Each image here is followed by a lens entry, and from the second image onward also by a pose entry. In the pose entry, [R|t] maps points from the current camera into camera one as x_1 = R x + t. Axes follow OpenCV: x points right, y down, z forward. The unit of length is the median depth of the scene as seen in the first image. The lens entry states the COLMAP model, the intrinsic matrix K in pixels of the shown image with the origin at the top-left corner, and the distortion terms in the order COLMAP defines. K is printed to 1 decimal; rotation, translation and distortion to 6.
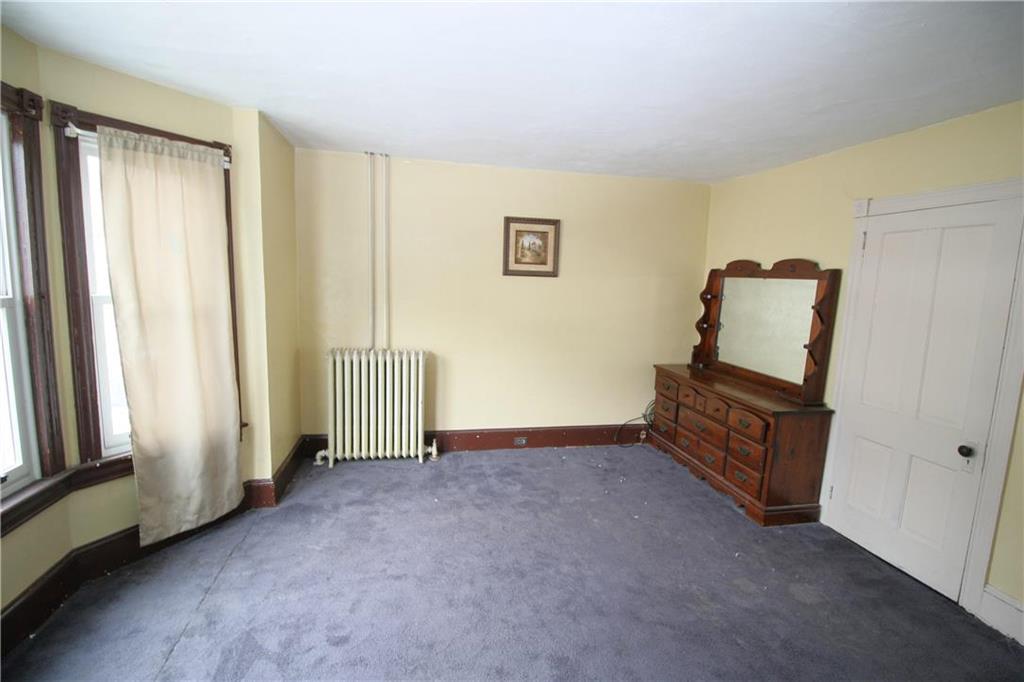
lens RADIAL K [[482.2, 0, 525.5], [0, 482.2, 343.4], [0, 0, 1]] dist [-0.004922, -0.009135]
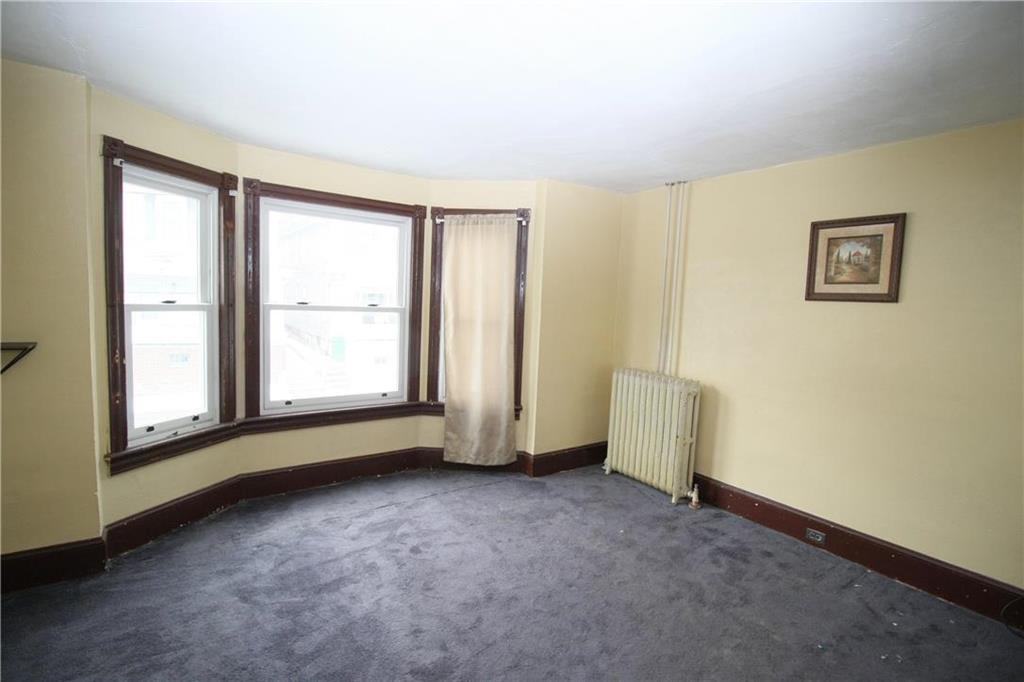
lens RADIAL K [[482.2, 0, 515.9], [0, 482.2, 340.2], [0, 0, 1]] dist [-0.004922, -0.009135]
pose [[0.375750, 0.057009, -0.924966, 0.505559], [-0.147673, 0.989036, 0.000969, -0.015693], [0.914880, 0.136229, 0.380049, 0.334766]]
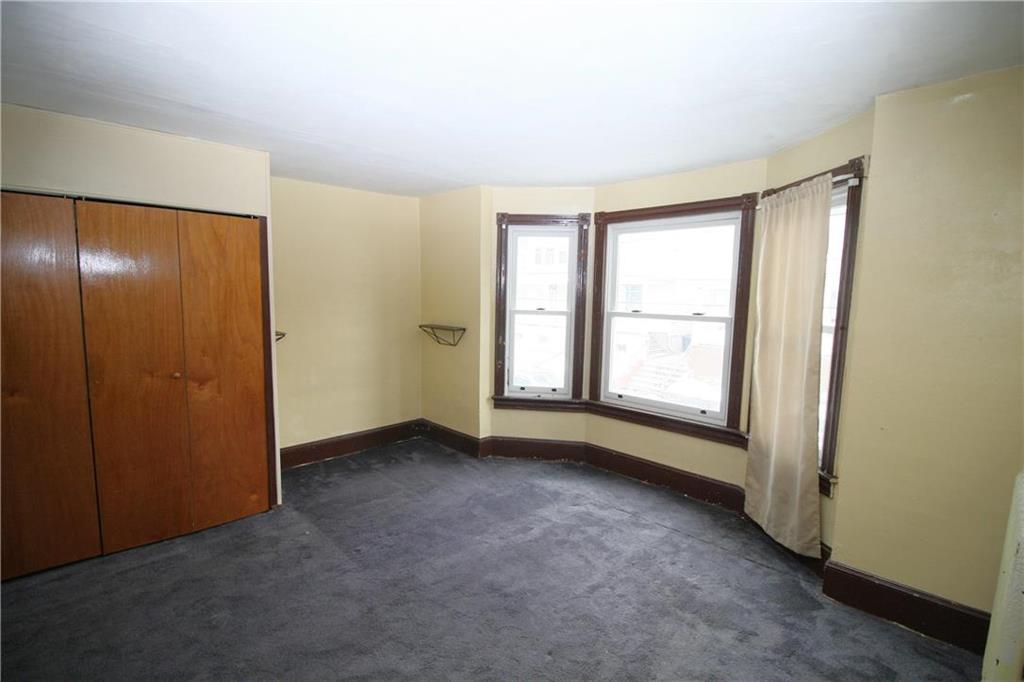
lens RADIAL K [[482.2, 0, 521.0], [0, 482.2, 340.3], [0, 0, 1]] dist [-0.004922, -0.009135]
pose [[-0.848174, -0.000086, -0.529717, 0.256744], [-0.117488, 0.975124, 0.187962, -0.128230], [0.516524, 0.221660, -0.827085, 1.040397]]
